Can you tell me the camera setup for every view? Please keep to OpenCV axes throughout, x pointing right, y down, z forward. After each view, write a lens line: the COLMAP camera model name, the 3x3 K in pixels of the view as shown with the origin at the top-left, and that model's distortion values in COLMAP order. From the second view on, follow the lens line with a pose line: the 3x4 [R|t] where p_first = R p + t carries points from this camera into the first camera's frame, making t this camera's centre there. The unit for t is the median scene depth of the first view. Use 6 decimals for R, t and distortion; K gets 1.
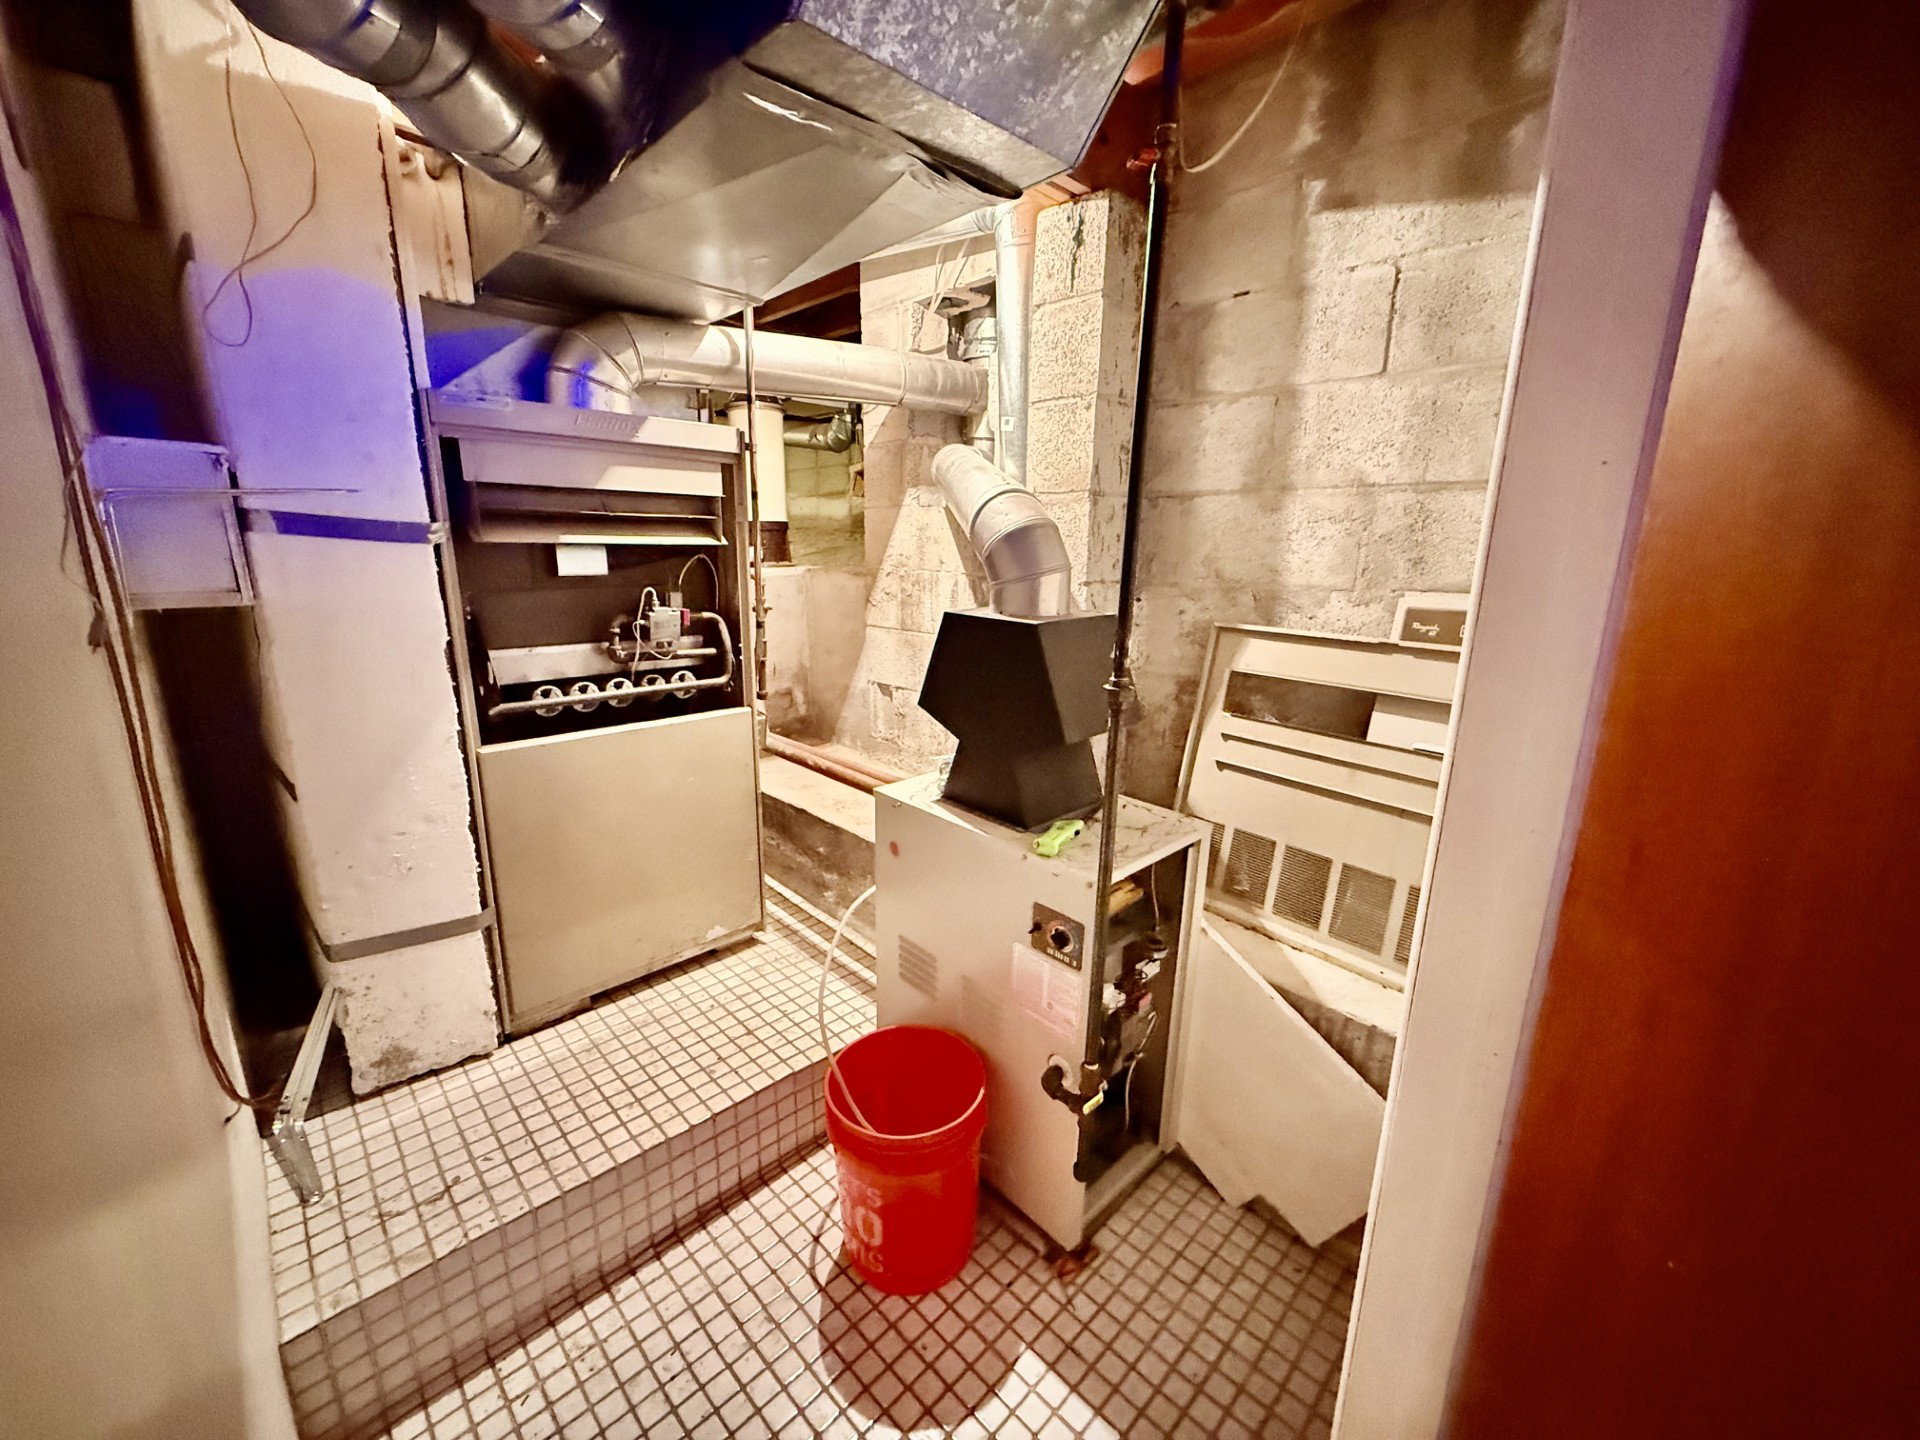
lens RADIAL K [[759.3, 0, 953.2], [0, 759.3, 727.6], [0, 0, 1]] dist [-0.000928, -0.000520]
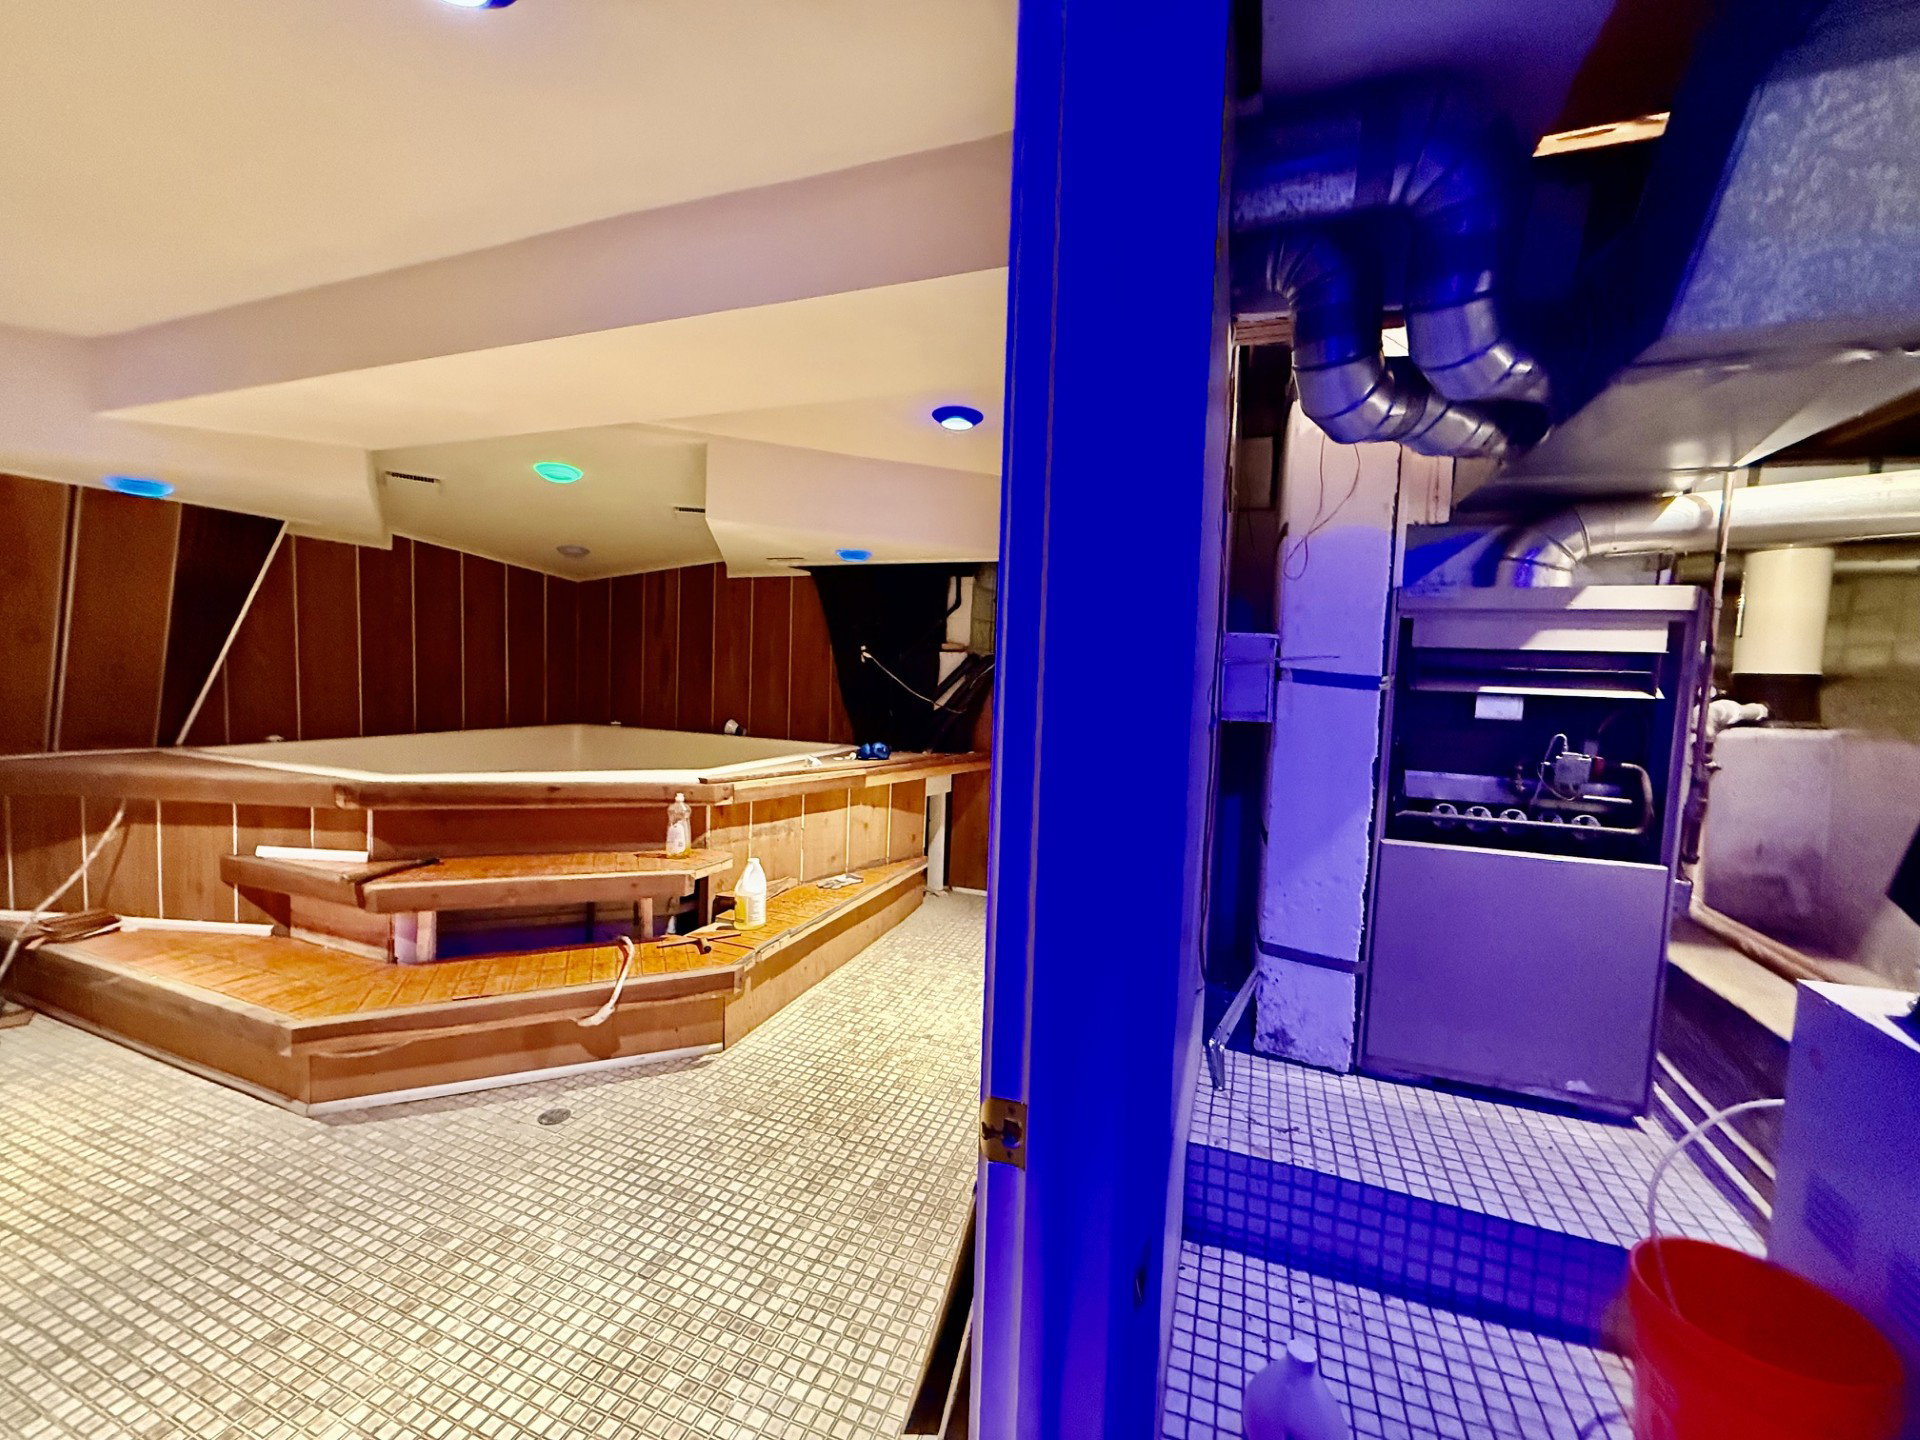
lens RADIAL K [[759.3, 0, 953.8], [0, 759.3, 719.0], [0, 0, 1]] dist [-0.000928, -0.000520]
pose [[0.414610, 0.058099, -0.908143, 0.258987], [-0.240214, 0.969550, -0.047642, 0.065493], [0.877722, 0.237902, 0.415941, -0.266035]]
